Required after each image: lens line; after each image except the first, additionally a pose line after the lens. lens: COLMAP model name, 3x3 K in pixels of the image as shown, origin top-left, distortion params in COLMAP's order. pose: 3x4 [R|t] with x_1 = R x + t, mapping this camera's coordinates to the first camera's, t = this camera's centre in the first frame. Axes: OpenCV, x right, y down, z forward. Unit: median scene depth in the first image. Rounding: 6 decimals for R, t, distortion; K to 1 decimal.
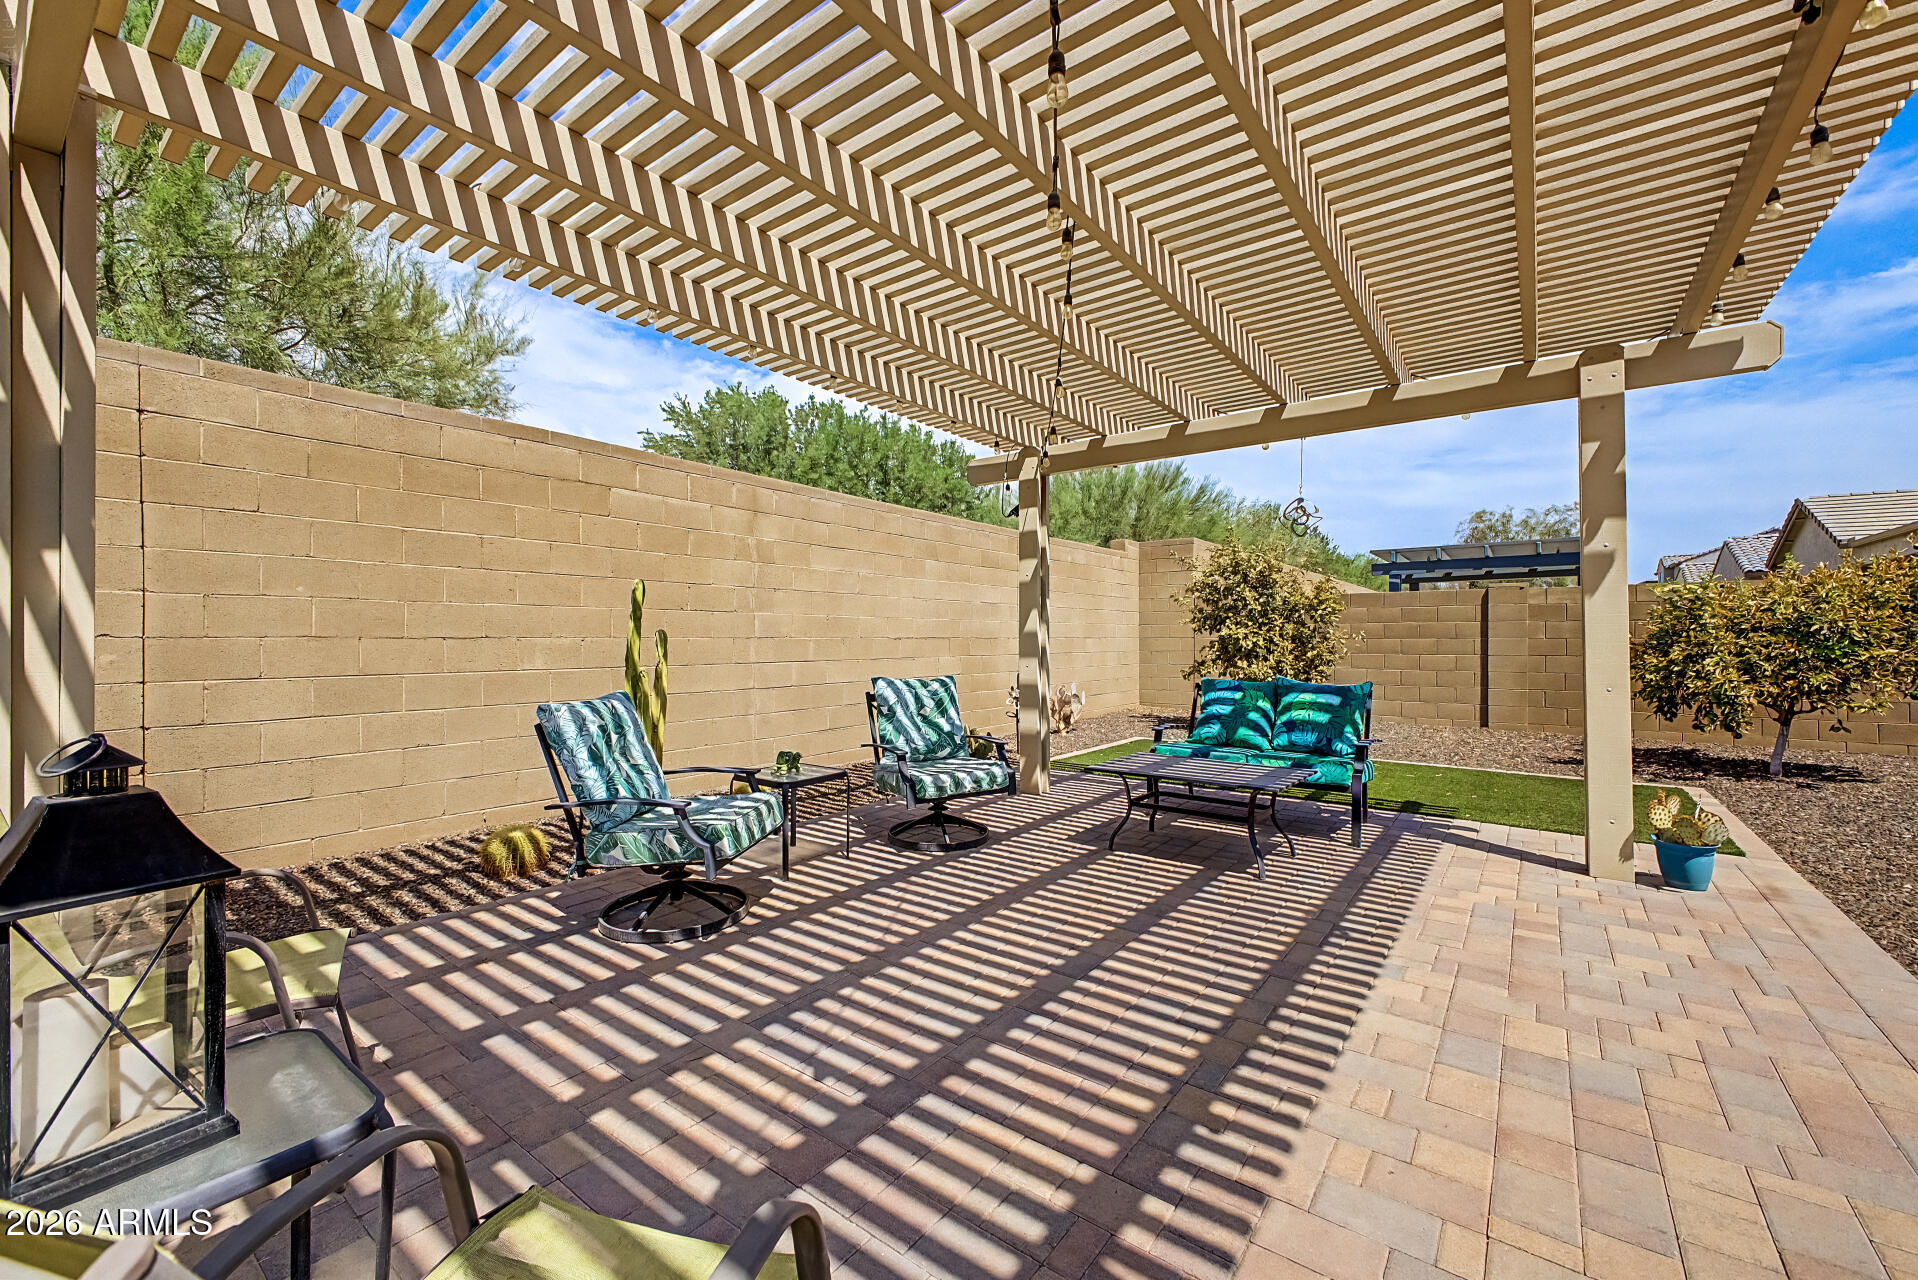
lens RADIAL K [[752.0, 0, 959.0], [0, 752.0, 640.0], [0, 0, 1]] dist [0.004447, -0.000326]
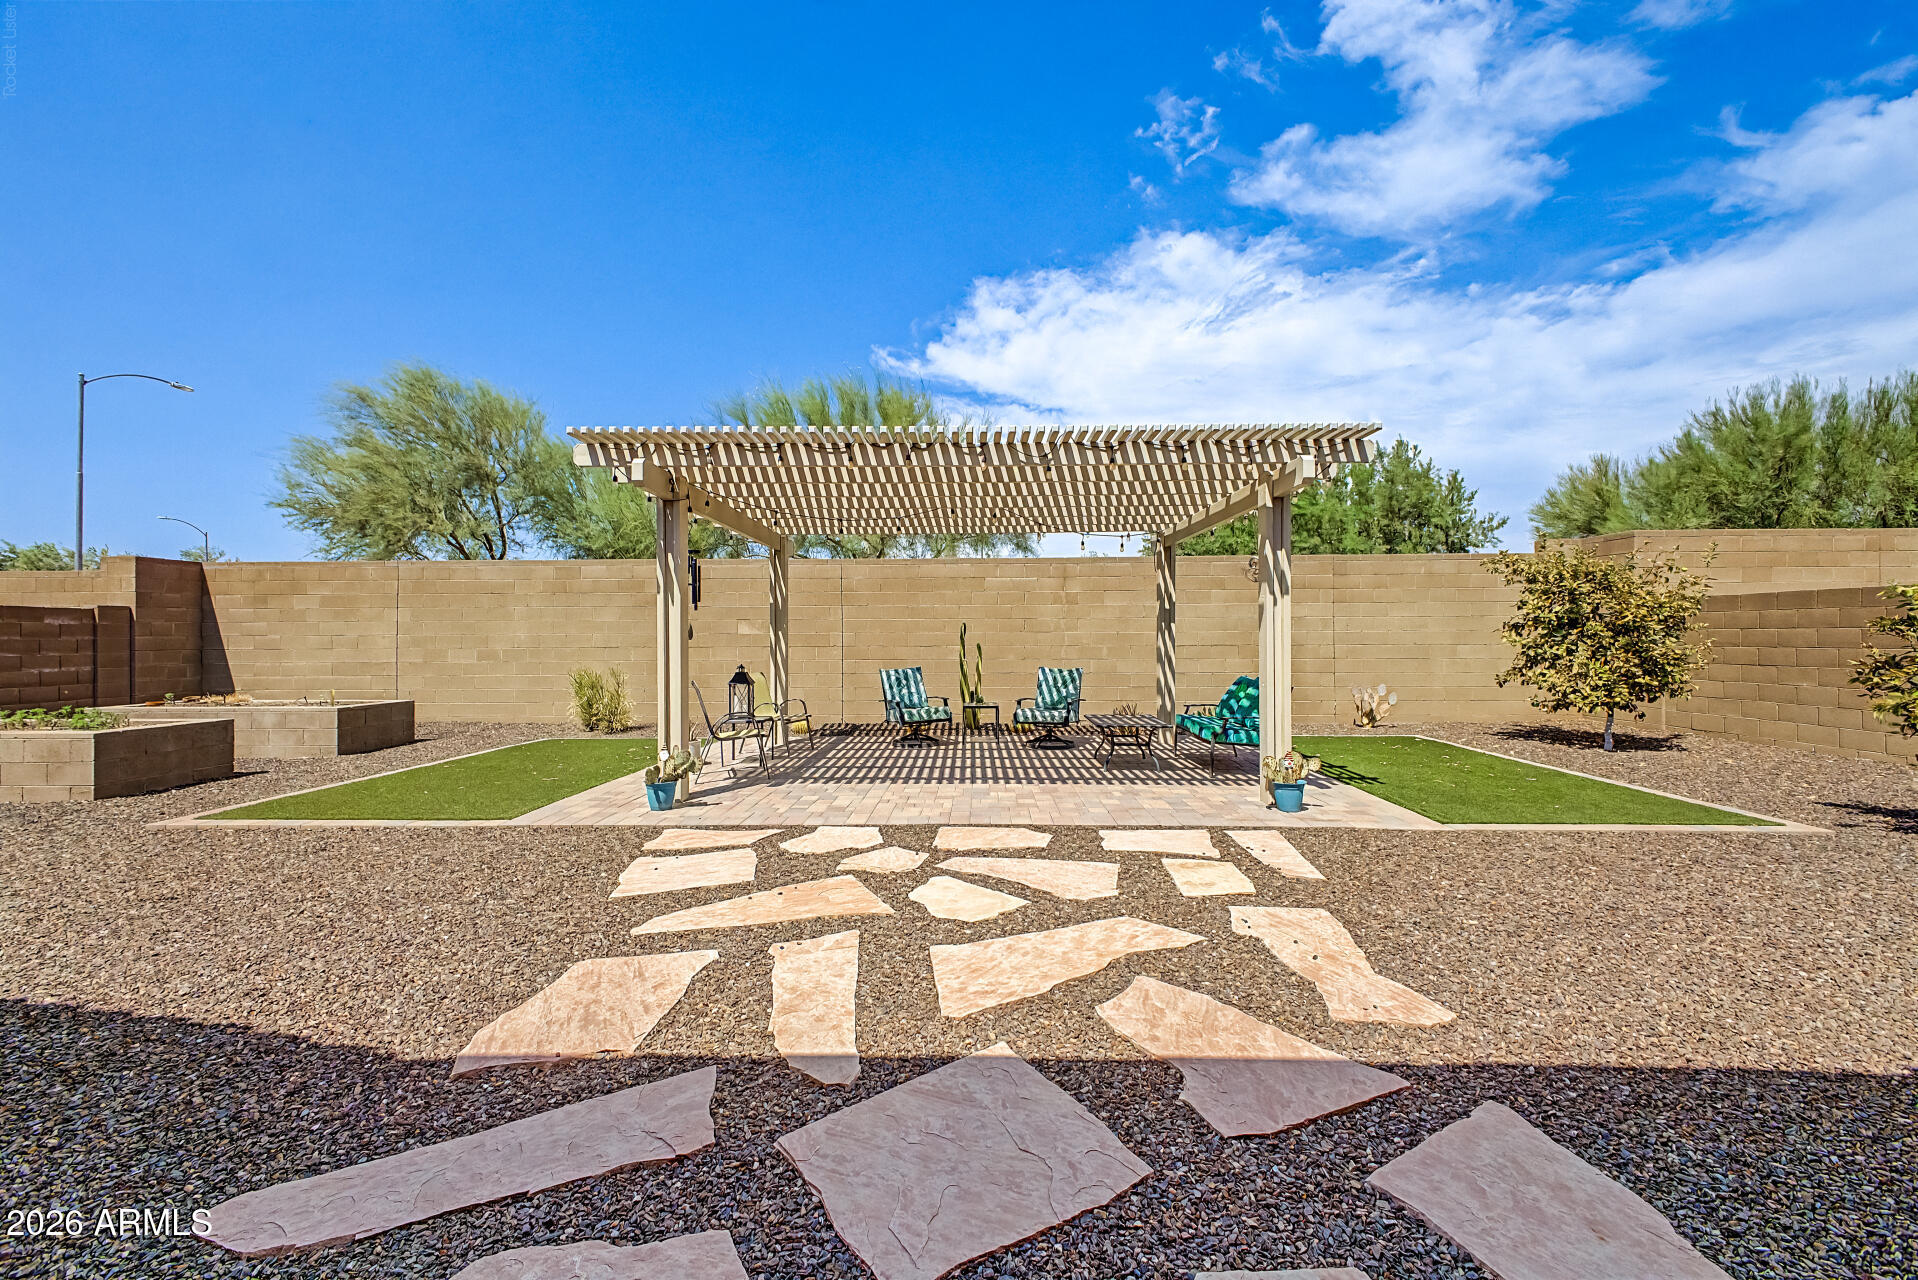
lens RADIAL K [[729.9, 0, 967.0], [0, 729.9, 637.8], [0, 0, 1]] dist [-0.006977, -0.000532]
pose [[0.593763, -0.002238, -0.804637, 1.455024], [0.003108, 0.999995, -0.000488, -0.030435], [0.804634, -0.002211, 0.593767, -0.359571]]
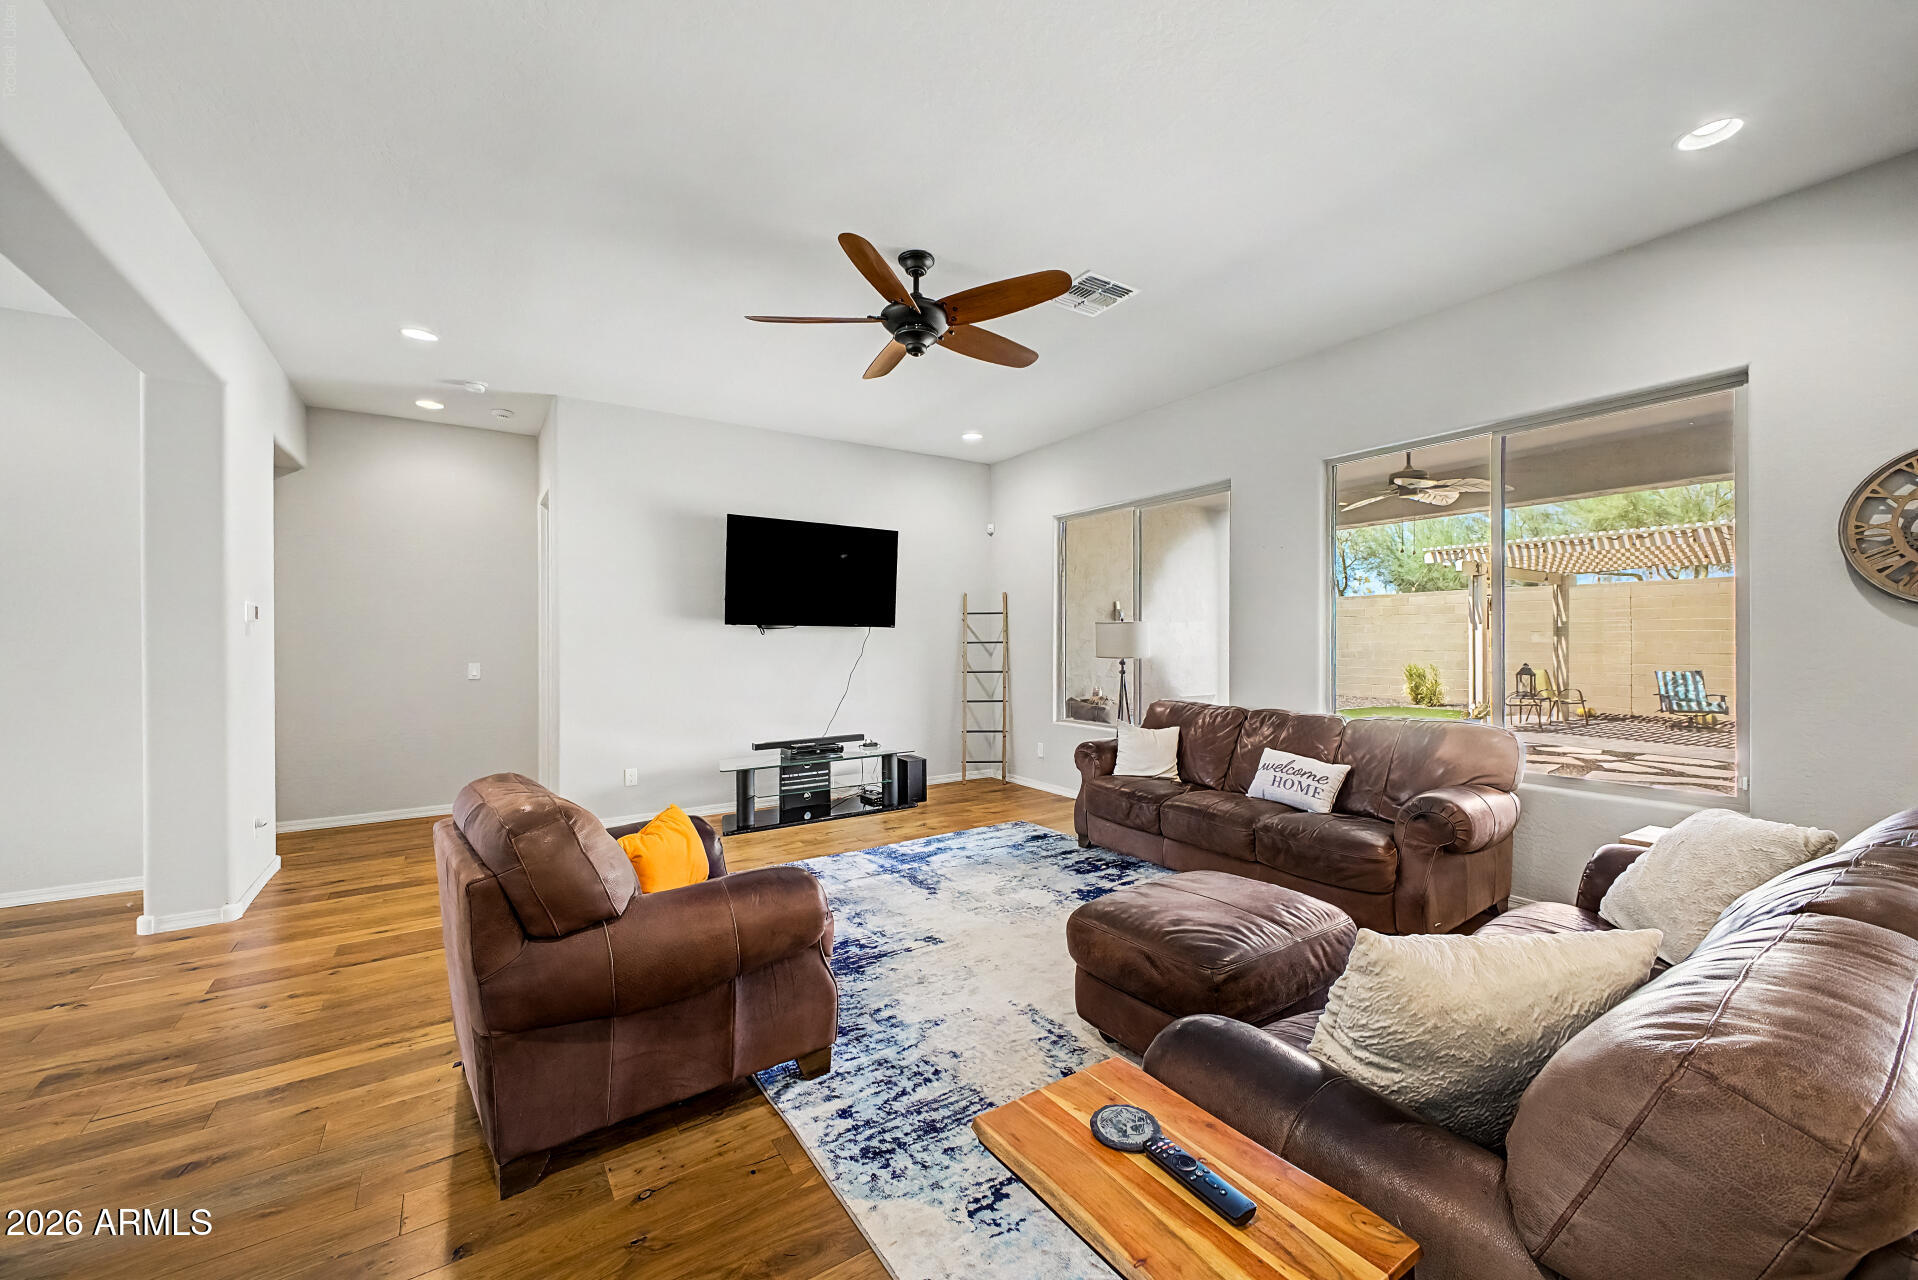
lens RADIAL K [[752.0, 0, 959.0], [0, 752.0, 640.0], [0, 0, 1]] dist [0.004447, -0.000326]
pose [[-0.341801, -0.001193, -0.939772, 3.194644], [-0.001162, 0.999999, -0.000847, -0.052972], [0.939772, 0.000803, -0.341802, -0.814104]]
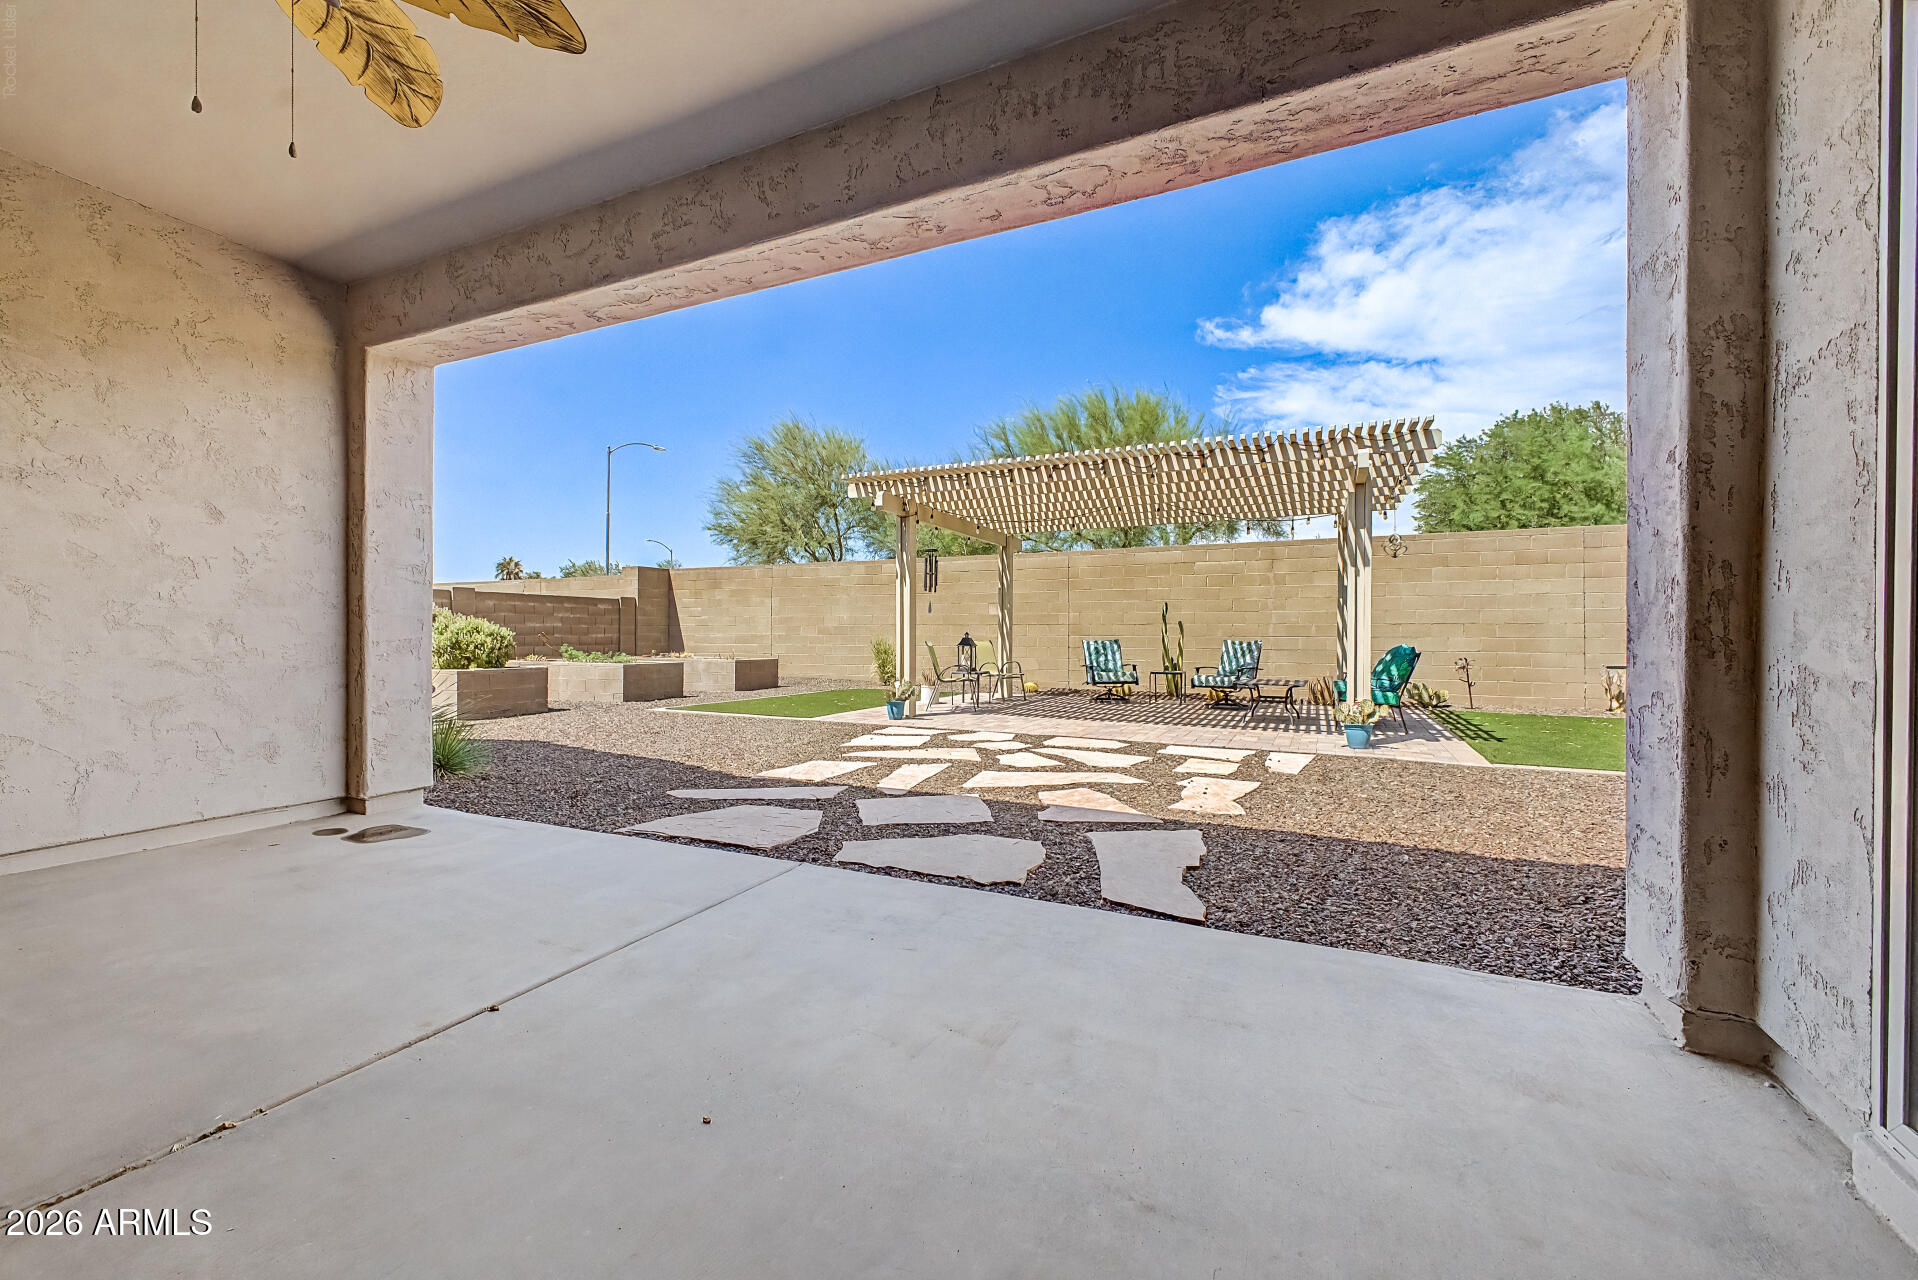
lens RADIAL K [[752.0, 0, 959.0], [0, 752.0, 640.0], [0, 0, 1]] dist [0.004447, -0.000326]
pose [[0.191949, 0.009463, -0.981359, 2.122771], [-0.005157, 0.999949, 0.008633, 0.036434], [0.981391, 0.003404, 0.191988, -0.250586]]
